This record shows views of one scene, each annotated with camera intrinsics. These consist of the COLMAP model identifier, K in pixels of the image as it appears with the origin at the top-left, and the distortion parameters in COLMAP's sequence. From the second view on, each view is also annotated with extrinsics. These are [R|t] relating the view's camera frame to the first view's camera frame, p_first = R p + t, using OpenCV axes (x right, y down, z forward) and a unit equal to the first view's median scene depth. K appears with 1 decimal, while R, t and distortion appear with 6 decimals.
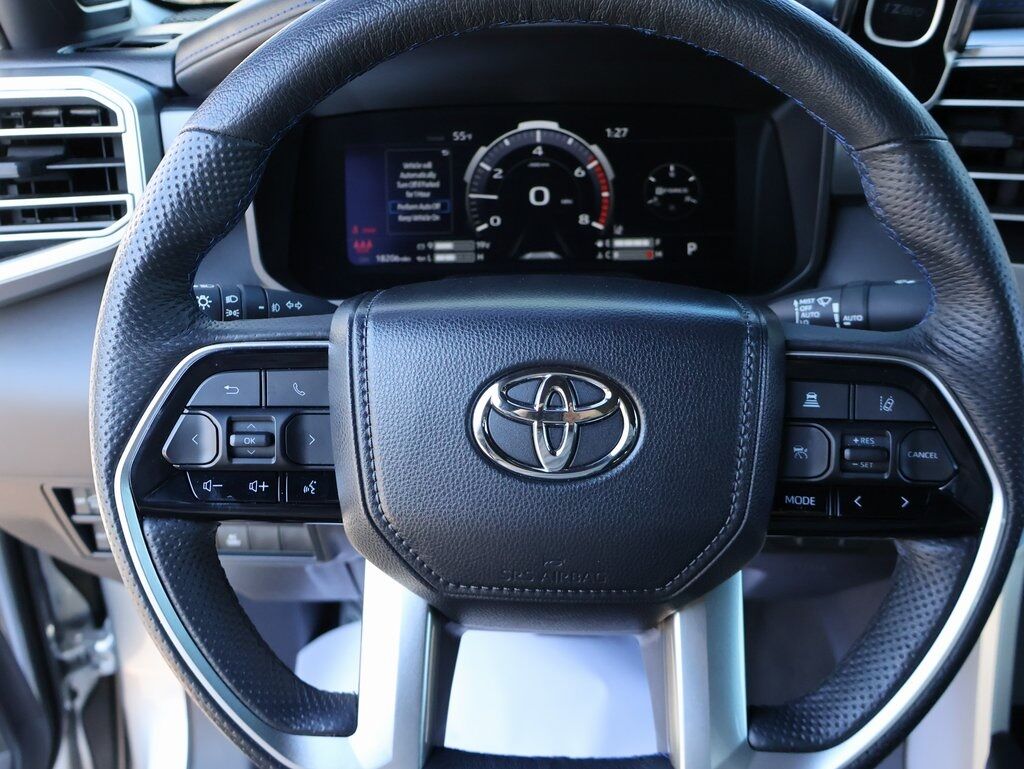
lens RADIAL K [[954.9, 0, 513.4], [0, 954.9, 373.3], [0, 0, 1]] dist [-0.016266, 0.000000]
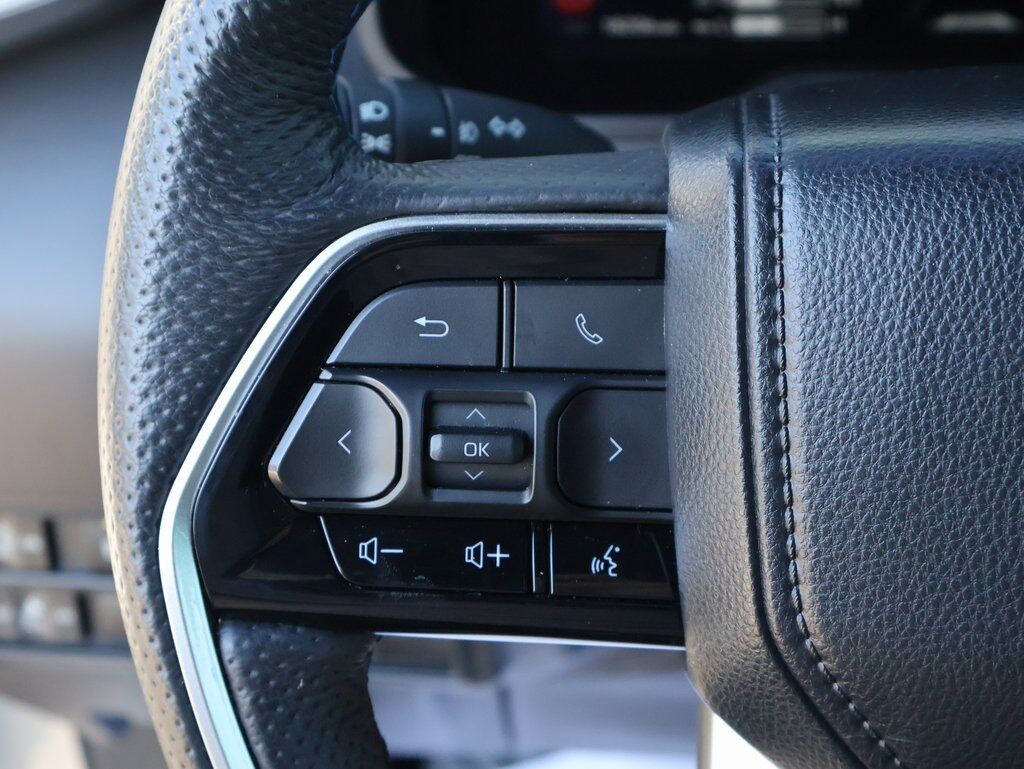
lens RADIAL K [[1884.7, 0, 520.1], [0, 1884.7, 350.0], [0, 0, 1]] dist [0.035792, 0.000000]
pose [[0.996933, 0.024000, -0.074491, -0.160958], [-0.020645, 0.998751, 0.045491, -0.009388], [0.075490, -0.043814, 0.996183, 0.141519]]
